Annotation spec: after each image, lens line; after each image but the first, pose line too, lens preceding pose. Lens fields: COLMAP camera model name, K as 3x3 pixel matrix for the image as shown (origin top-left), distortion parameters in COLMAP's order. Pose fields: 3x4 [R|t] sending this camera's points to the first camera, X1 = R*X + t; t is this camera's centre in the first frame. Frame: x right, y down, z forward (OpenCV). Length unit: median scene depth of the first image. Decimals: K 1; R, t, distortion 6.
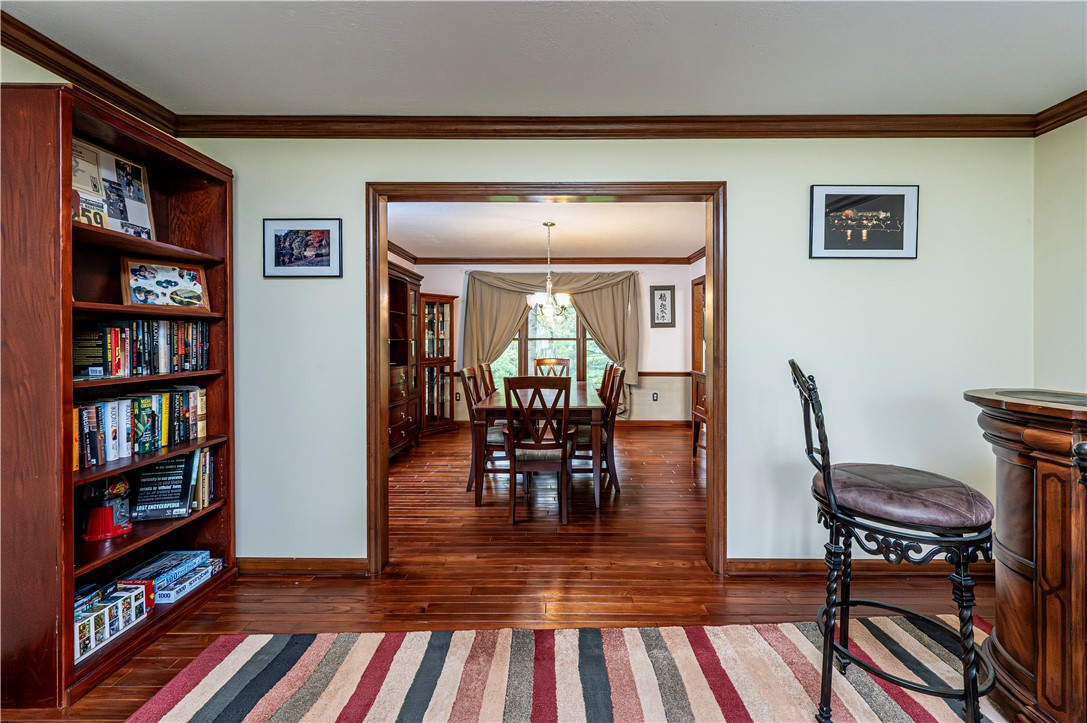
lens RADIAL K [[456.3, 0, 581.6], [0, 456.3, 343.4], [0, 0, 1]] dist [-0.001772, 0.000066]
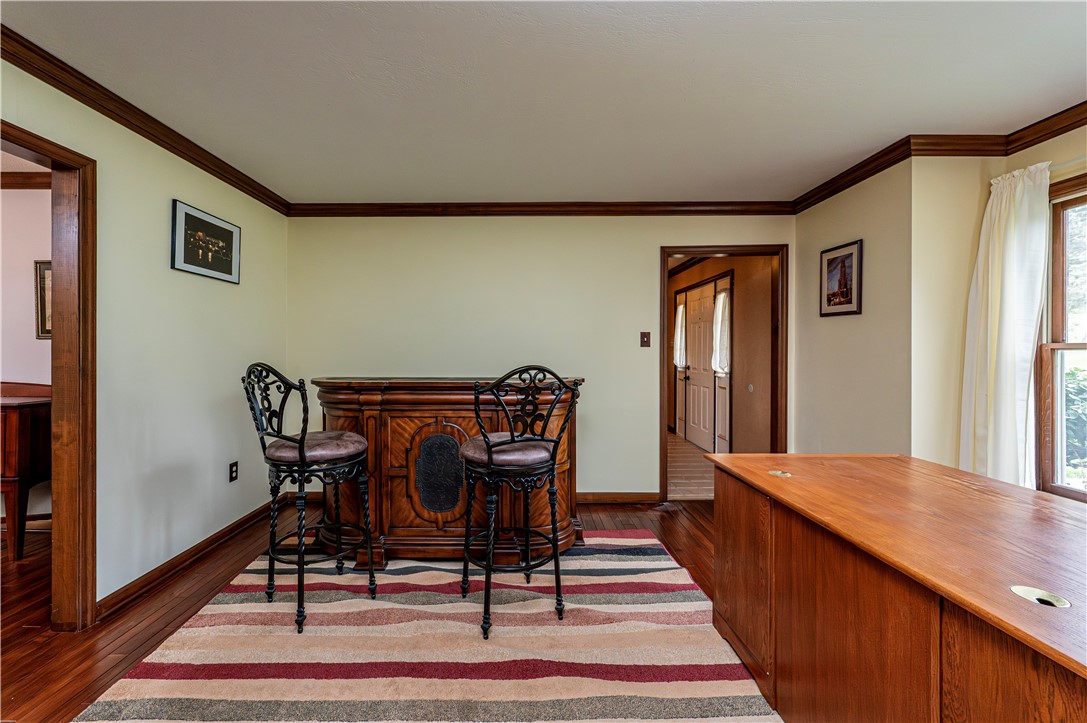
lens RADIAL K [[456.3, 0, 537.5], [0, 456.3, 353.7], [0, 0, 1]] dist [-0.001772, 0.000066]
pose [[-0.037423, -0.007890, 0.999268, -0.575813], [0.004512, 0.999957, 0.008065, 0.002936], [-0.999289, 0.004811, -0.037386, 0.209761]]
